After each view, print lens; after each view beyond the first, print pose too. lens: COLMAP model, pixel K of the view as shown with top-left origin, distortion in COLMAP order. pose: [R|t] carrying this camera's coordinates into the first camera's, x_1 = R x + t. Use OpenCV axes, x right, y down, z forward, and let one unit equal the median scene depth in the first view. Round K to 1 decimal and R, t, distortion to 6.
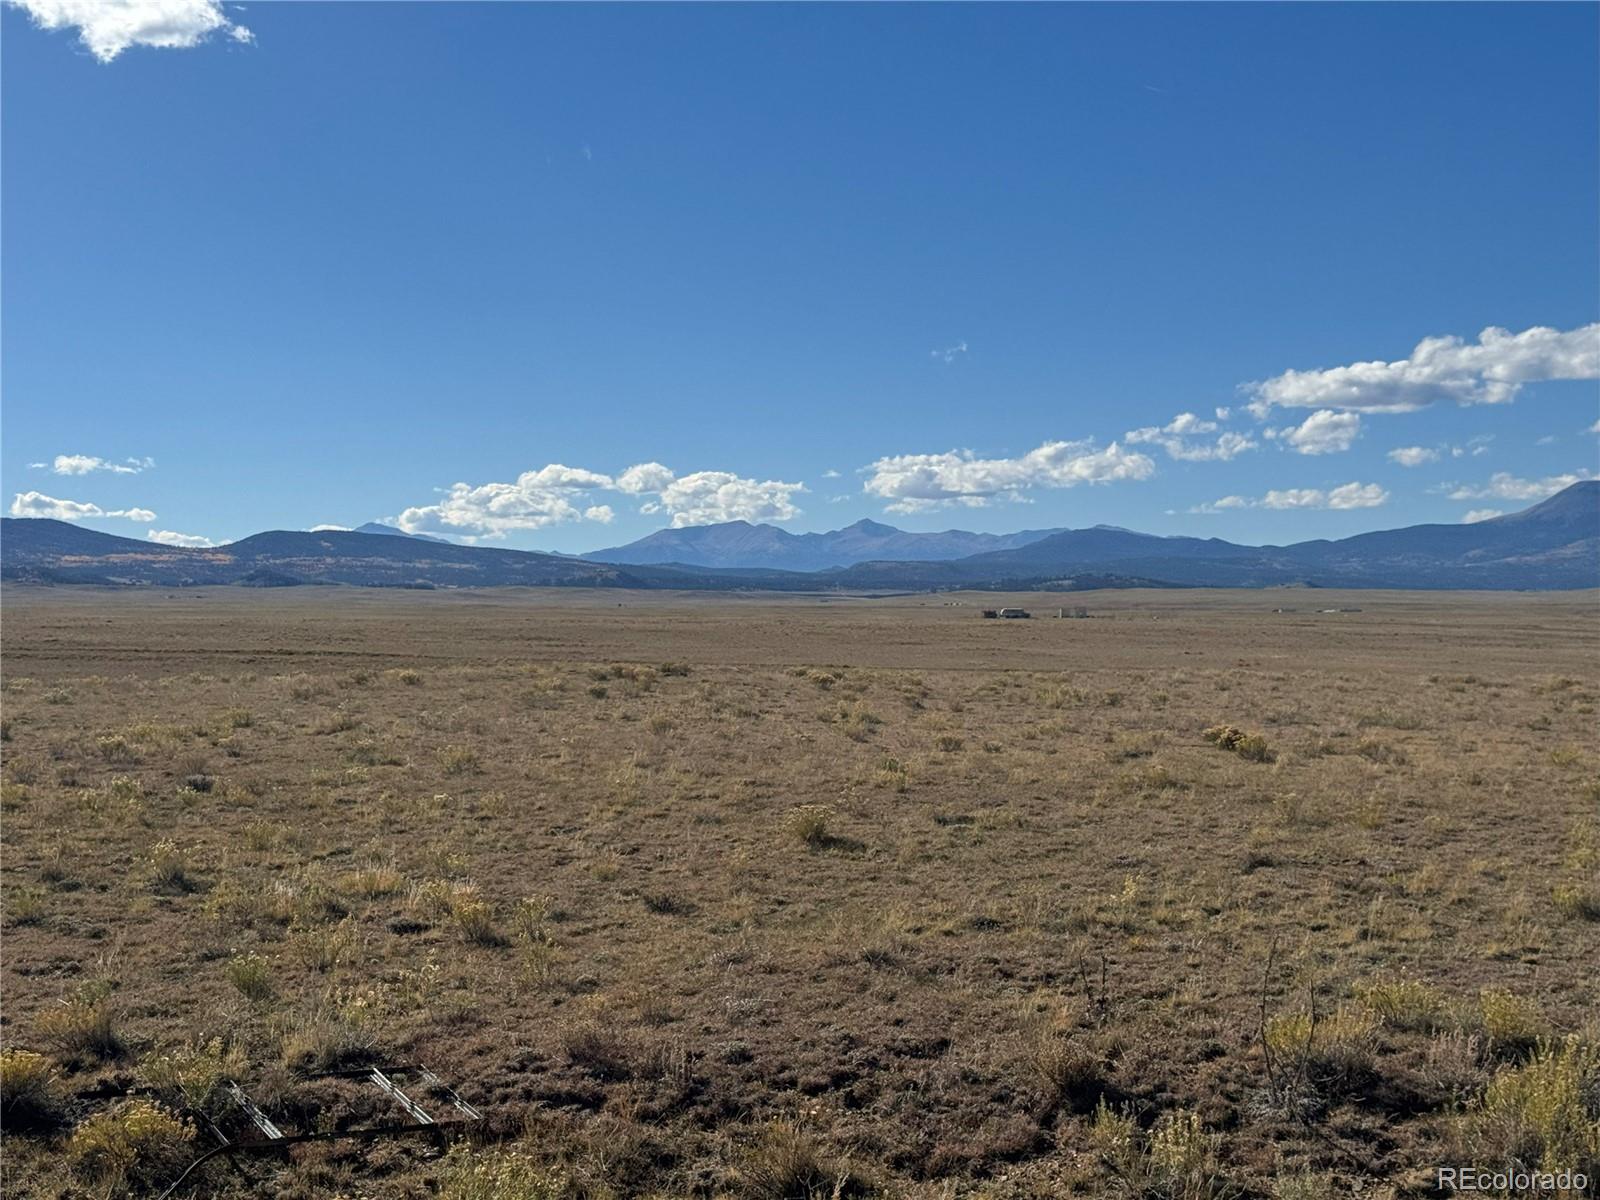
lens RADIAL K [[2458.6, 0, 792.1], [0, 2458.6, 588.6], [0, 0, 1]] dist [0.132778, 0.000000]
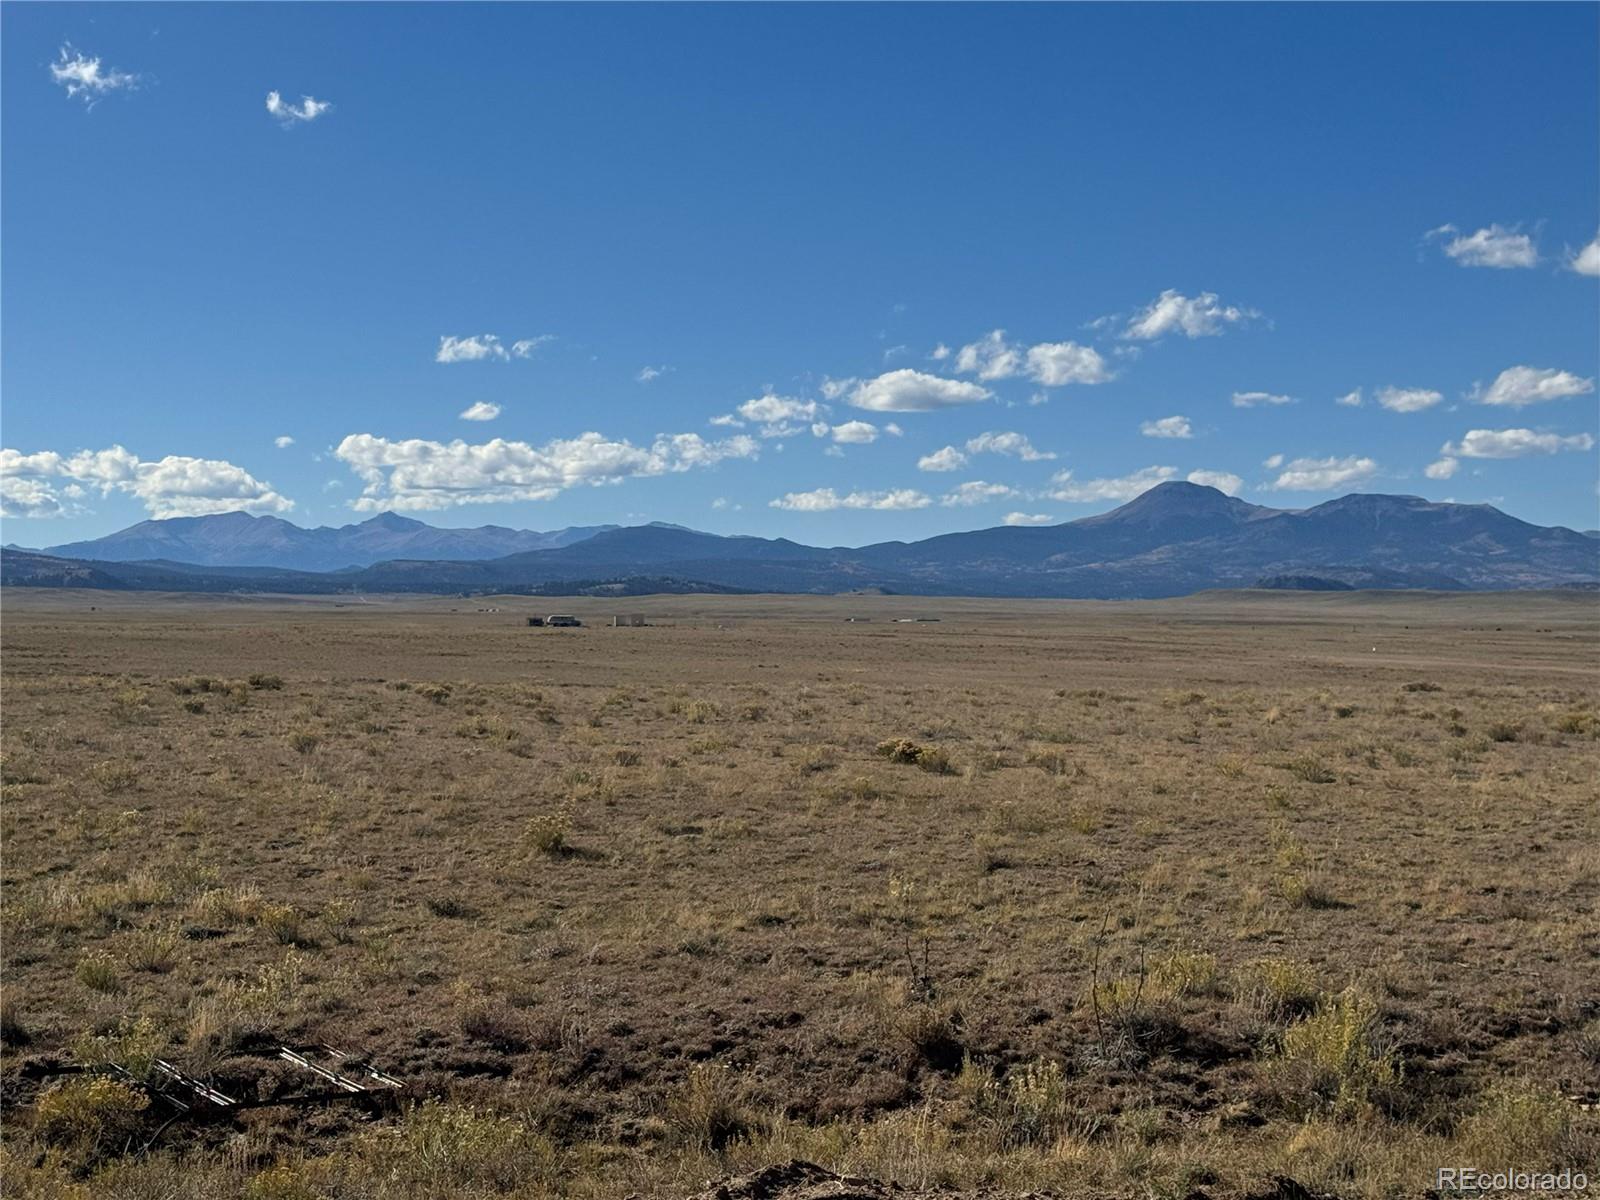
lens RADIAL K [[2892.0, 0, 744.7], [0, 2892.0, 598.9], [0, 0, 1]] dist [0.145352, 0.000000]
pose [[0.984760, 0.006862, 0.173784, -0.136443], [-0.007349, 0.999971, 0.002158, -0.003358], [-0.173764, -0.003403, 0.984781, -0.194743]]
